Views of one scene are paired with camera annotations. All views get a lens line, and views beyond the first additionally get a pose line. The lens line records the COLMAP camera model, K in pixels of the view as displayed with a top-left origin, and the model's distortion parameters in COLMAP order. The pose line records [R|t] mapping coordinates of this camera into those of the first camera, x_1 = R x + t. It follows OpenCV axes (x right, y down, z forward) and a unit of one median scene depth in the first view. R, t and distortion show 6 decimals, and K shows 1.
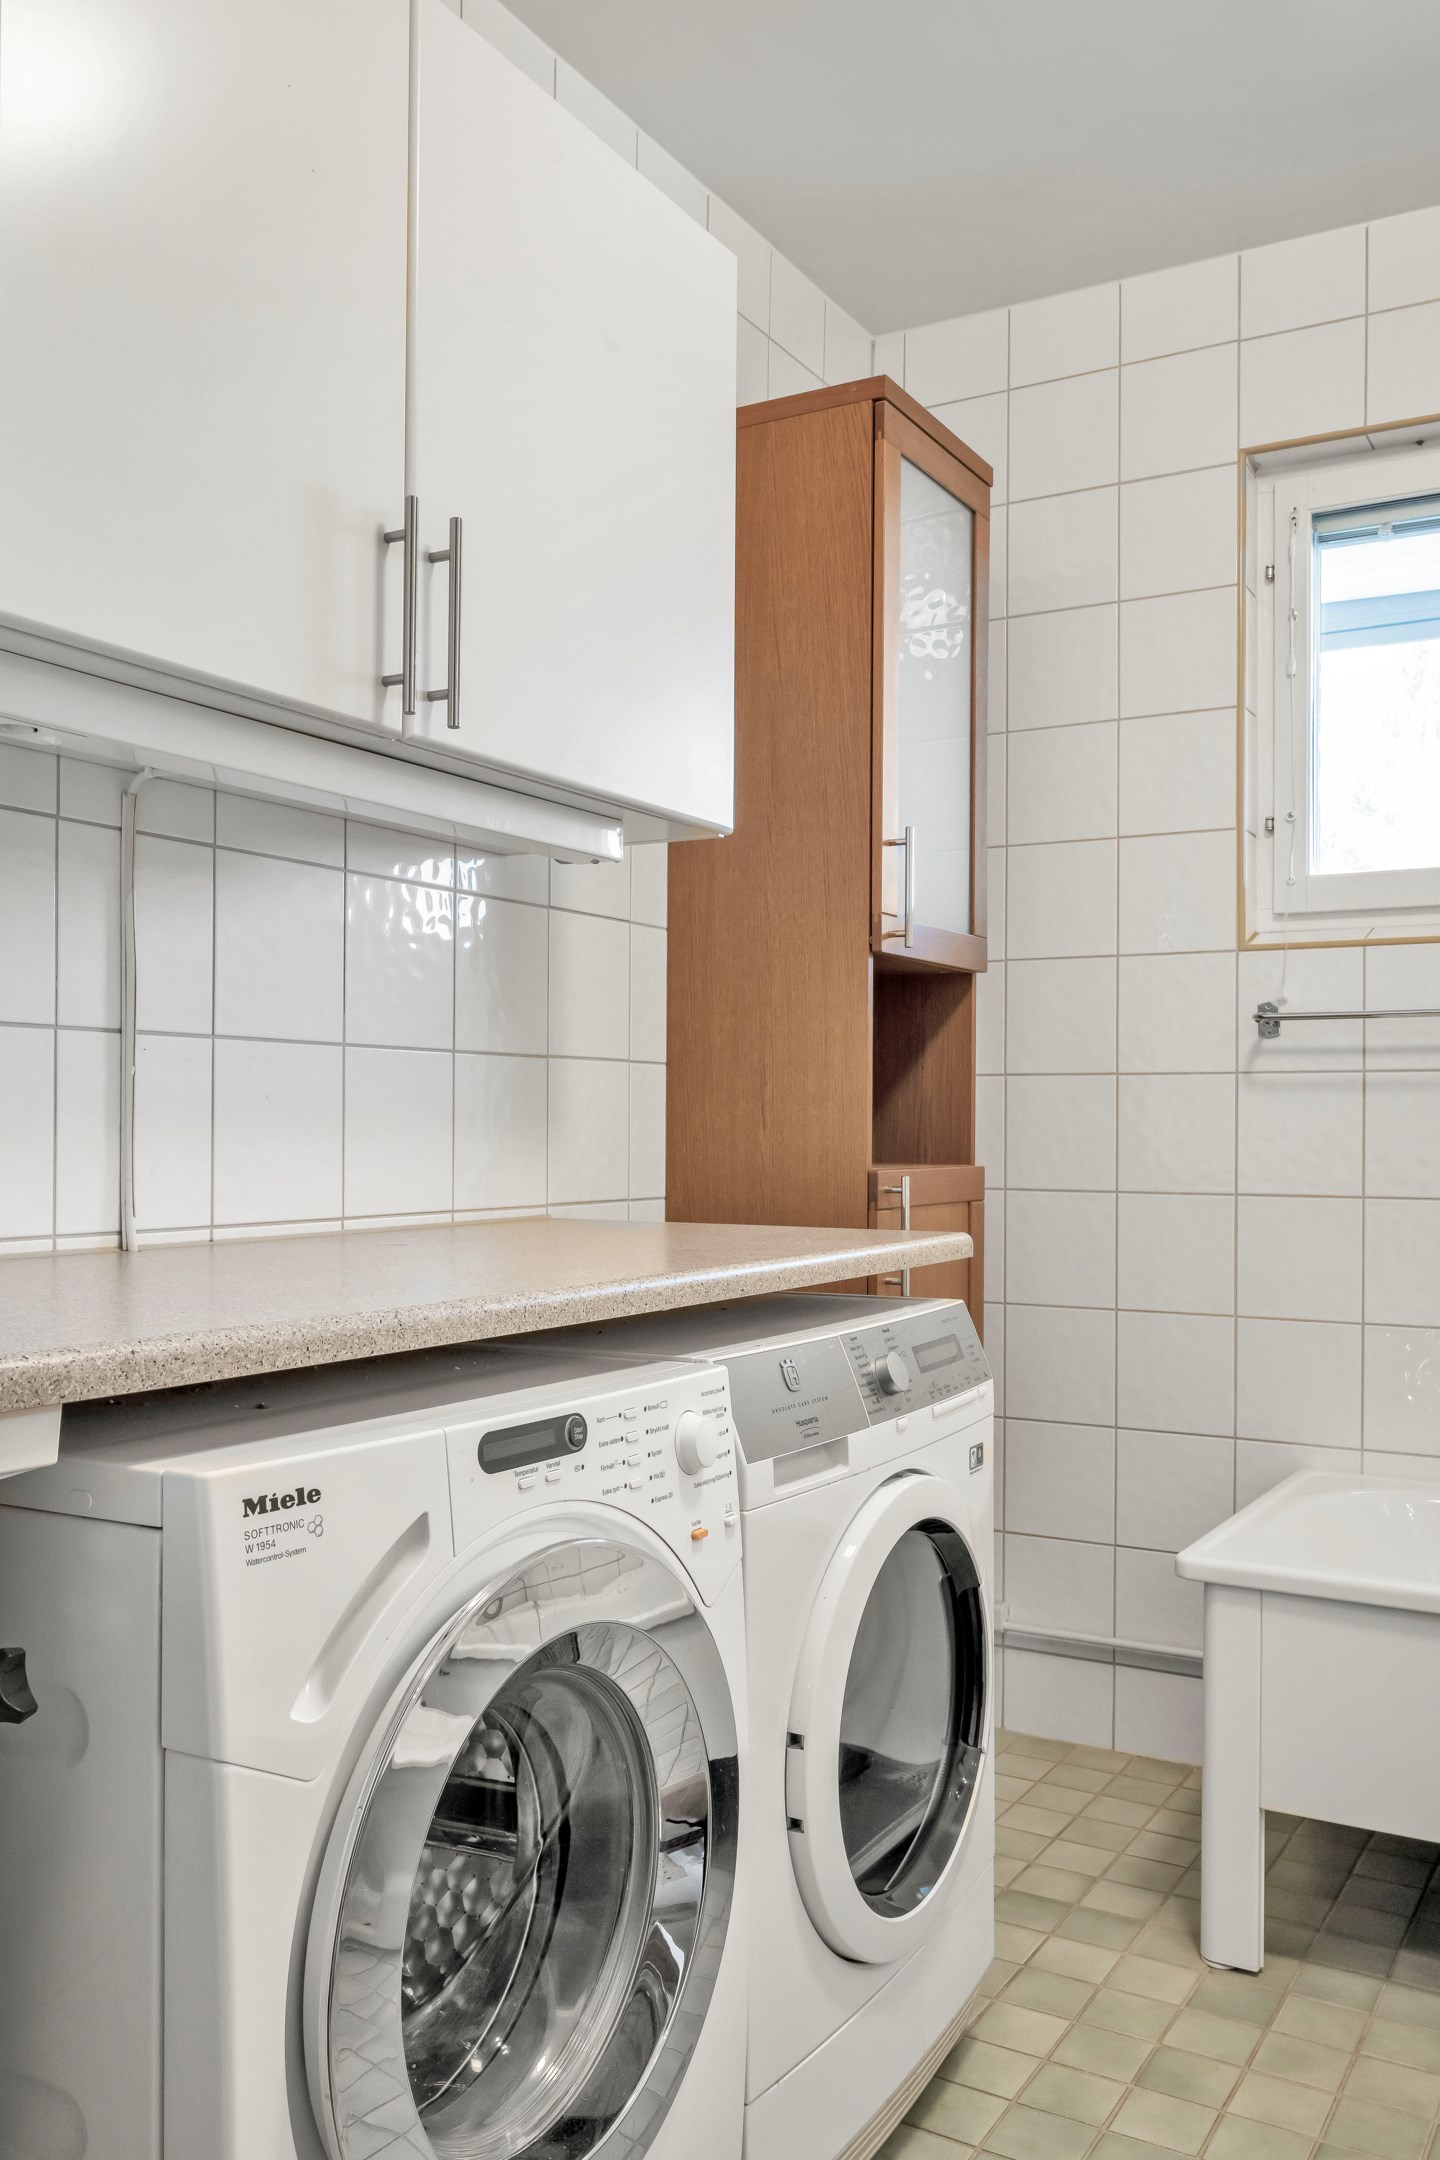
lens RADIAL K [[1778.3, 0, 718.4], [0, 1778.3, 1083.3], [0, 0, 1]] dist [-0.013014, 0.021768]
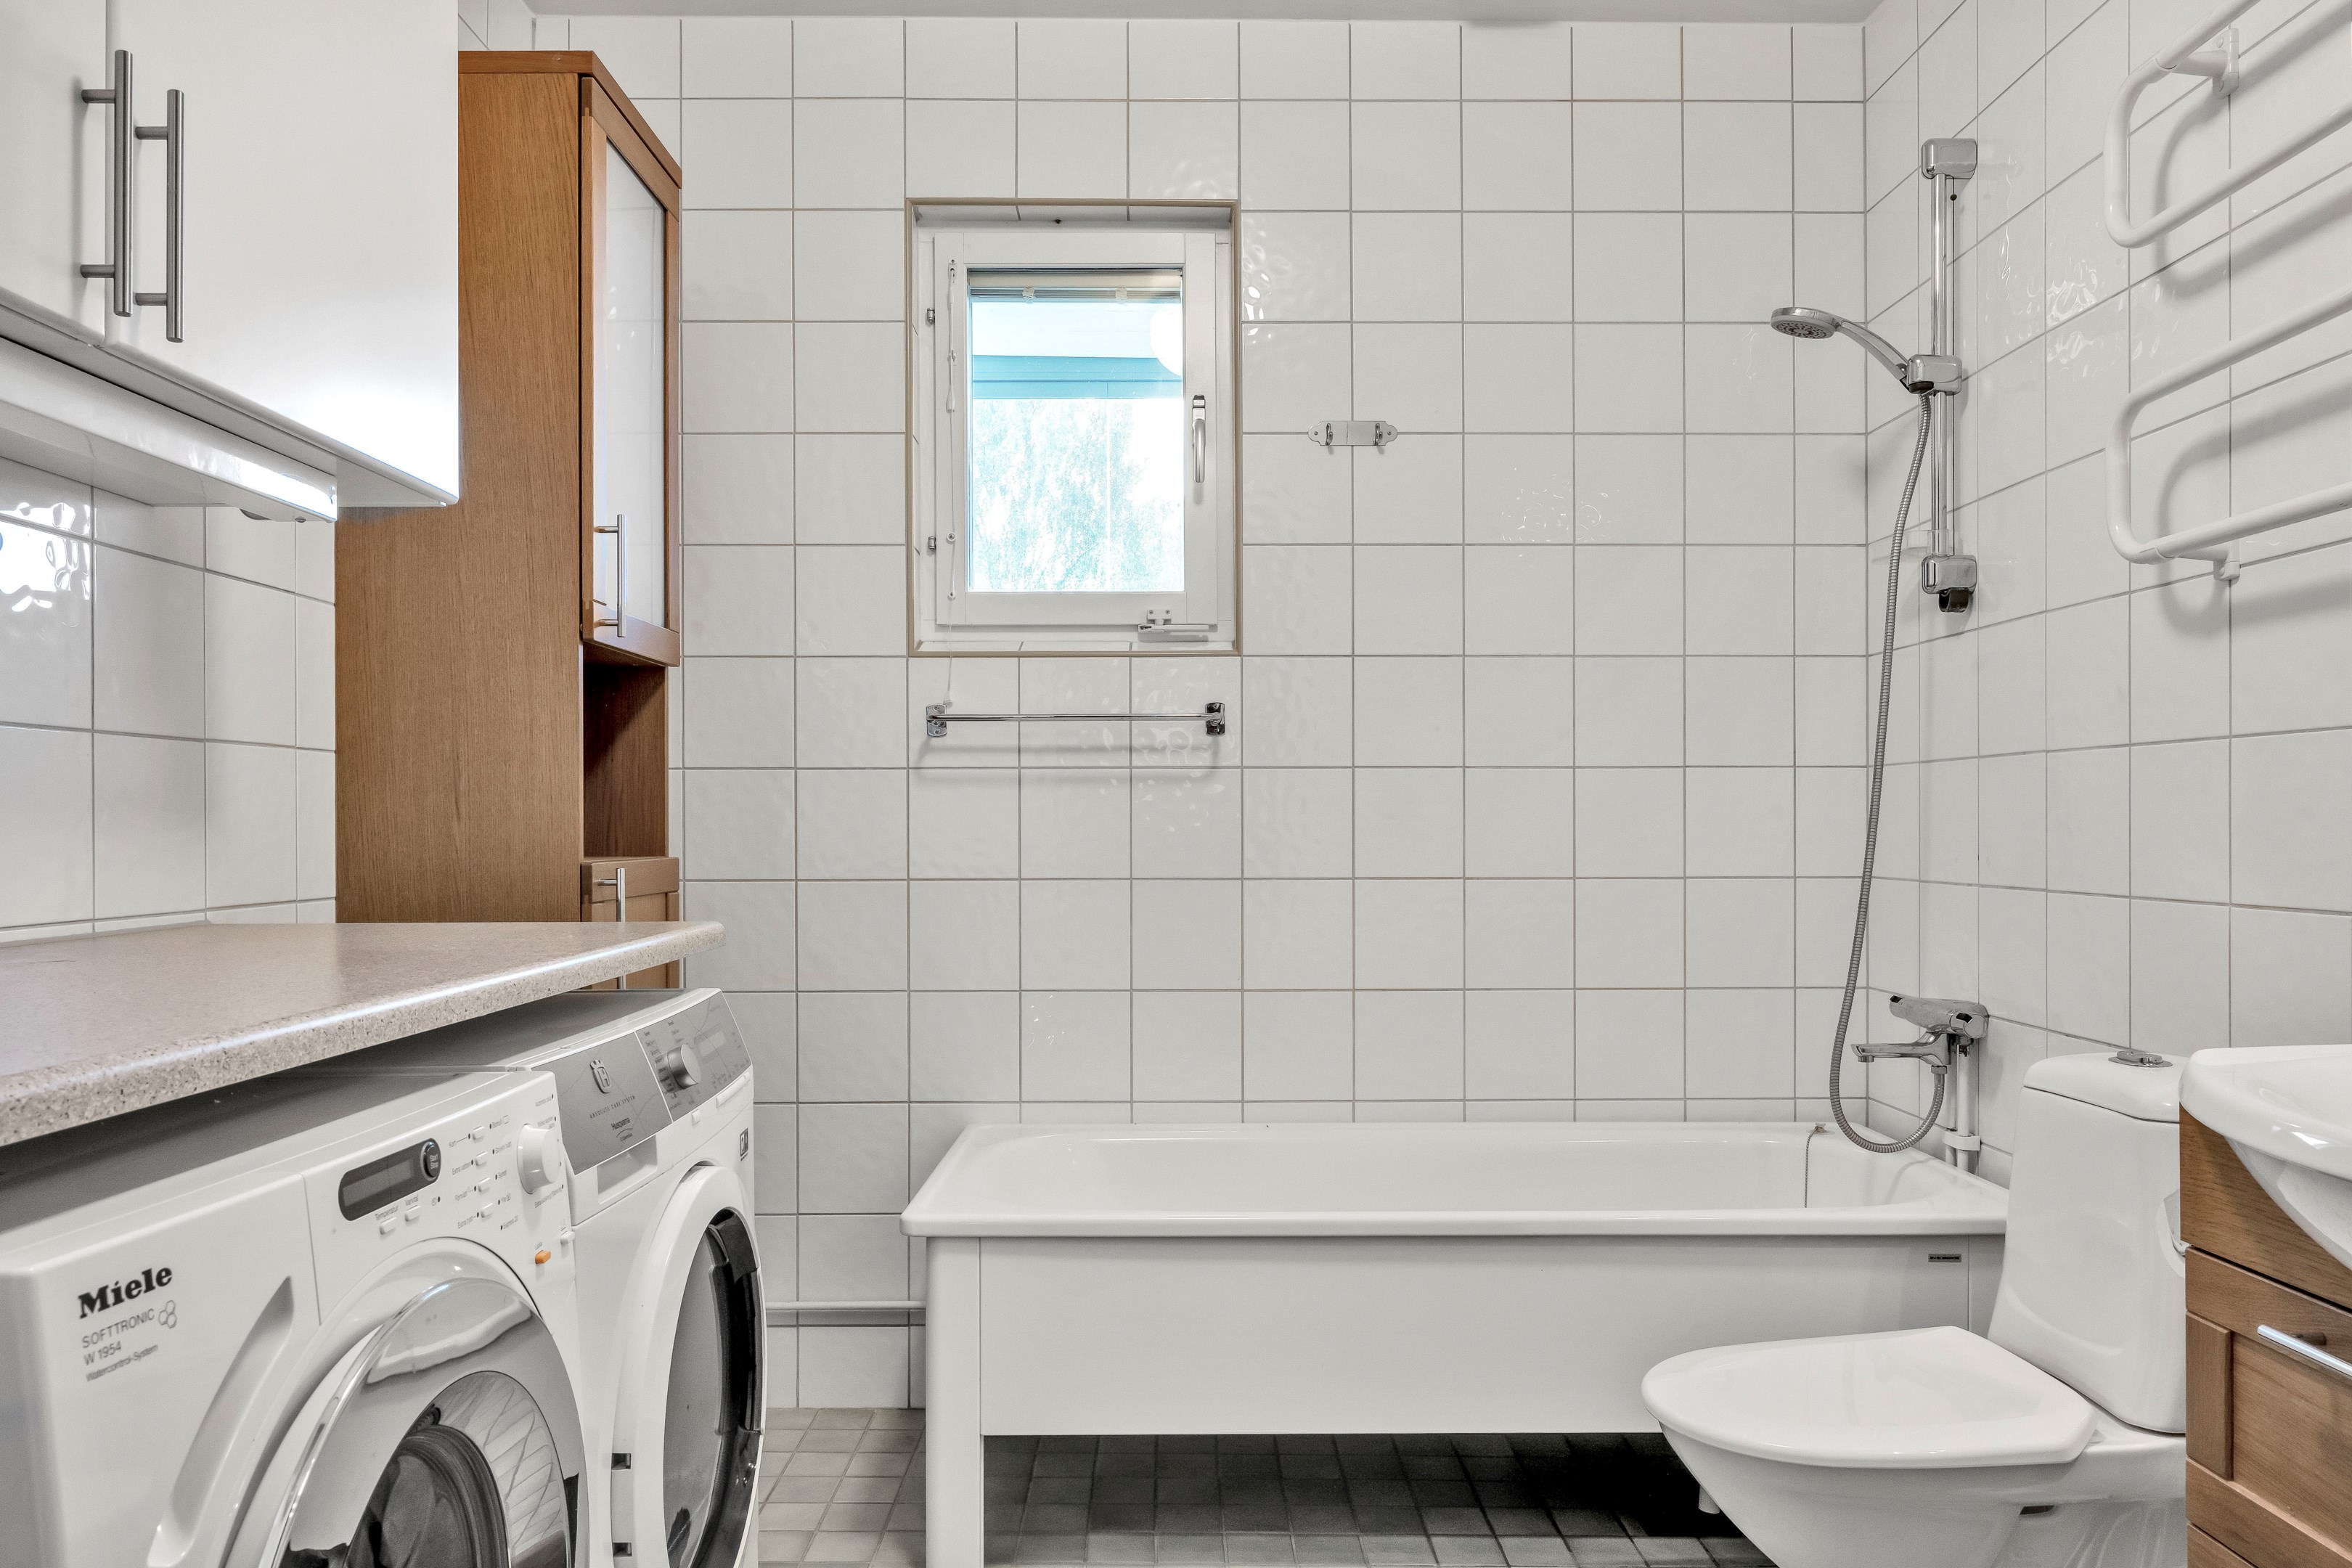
lens RADIAL K [[1623.8, 0, 1181.1], [0, 1623.8, 797.6], [0, 0, 1]] dist [-0.006920, 0.004051]
pose [[0.861775, 0.000894, 0.507291, -0.084203], [-0.005015, 0.999965, 0.006757, 0.005409], [-0.507267, -0.008367, 0.861749, 0.064504]]
